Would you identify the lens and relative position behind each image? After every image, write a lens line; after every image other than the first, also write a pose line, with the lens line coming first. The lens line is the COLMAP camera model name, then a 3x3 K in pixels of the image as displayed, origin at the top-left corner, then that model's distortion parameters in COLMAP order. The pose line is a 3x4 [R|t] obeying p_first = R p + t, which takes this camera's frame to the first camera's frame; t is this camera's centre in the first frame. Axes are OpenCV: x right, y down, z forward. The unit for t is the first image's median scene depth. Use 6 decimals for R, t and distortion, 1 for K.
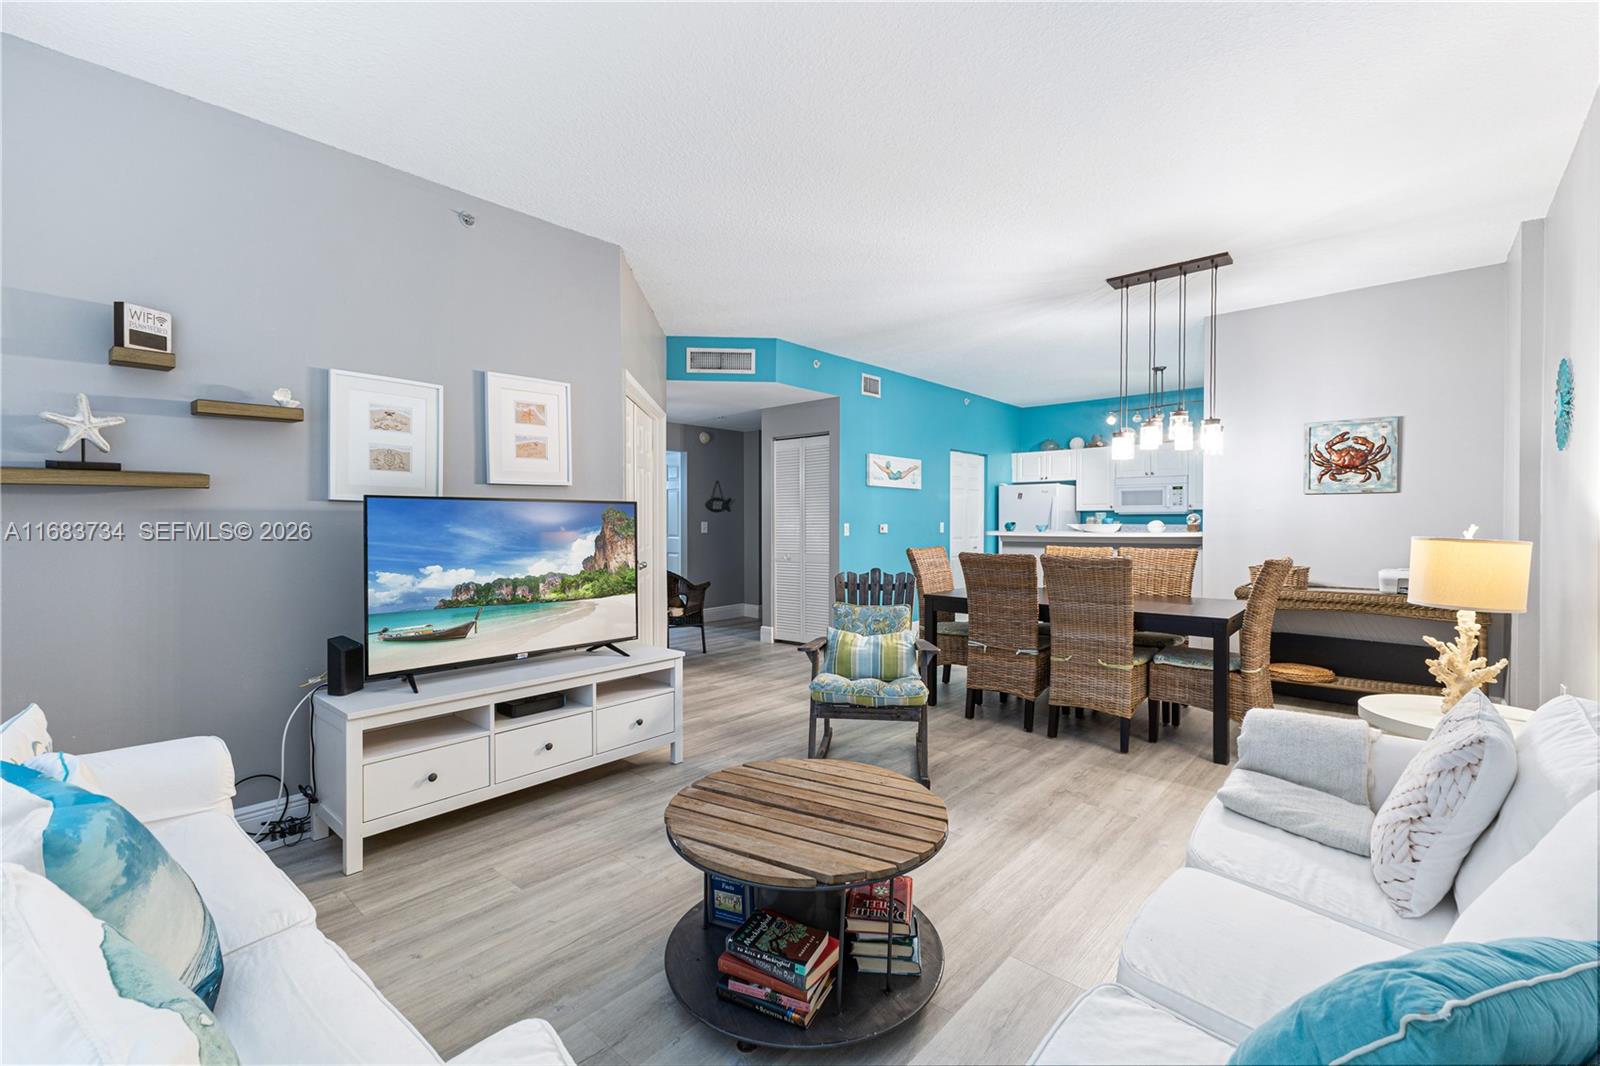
lens RADIAL K [[684.5, 0, 802.1], [0, 684.5, 520.5], [0, 0, 1]] dist [0.001109, 0.000079]
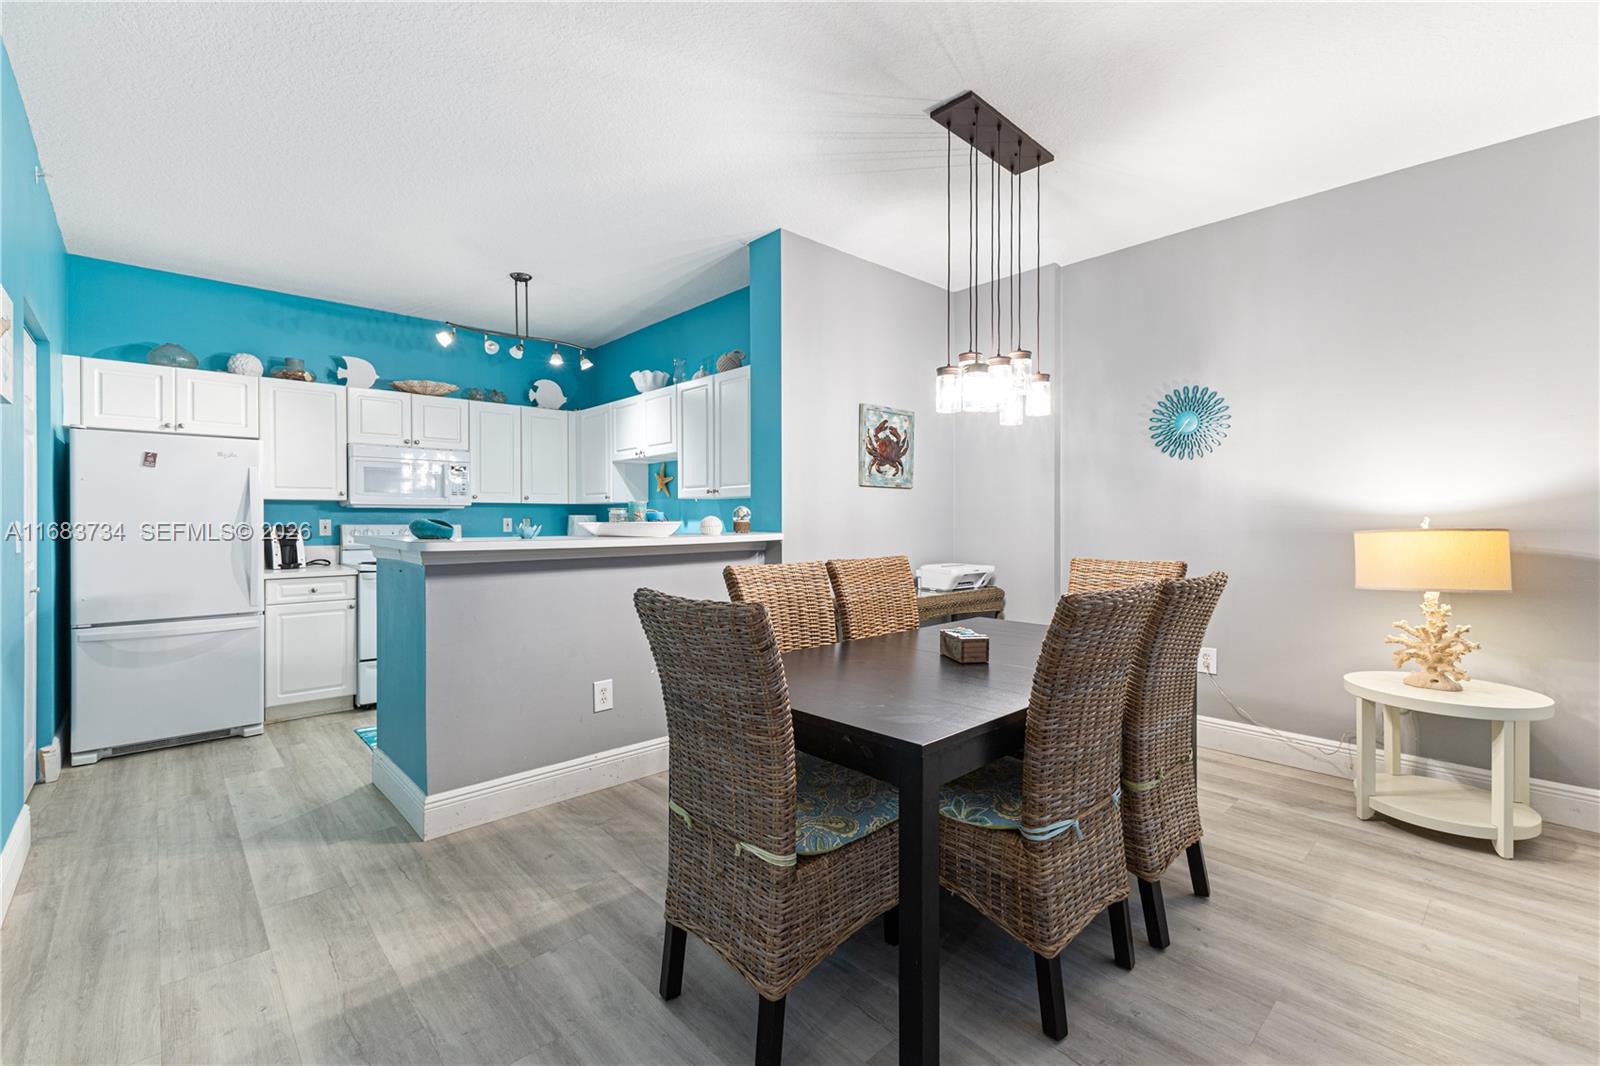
lens RADIAL K [[684.5, 0, 802.1], [0, 684.5, 520.5], [0, 0, 1]] dist [0.001109, 0.000079]
pose [[0.078496, 0.001792, 0.996913, -0.126320], [0.002741, 0.999994, -0.002014, 0.006603], [-0.996911, 0.002891, 0.078491, 1.041366]]
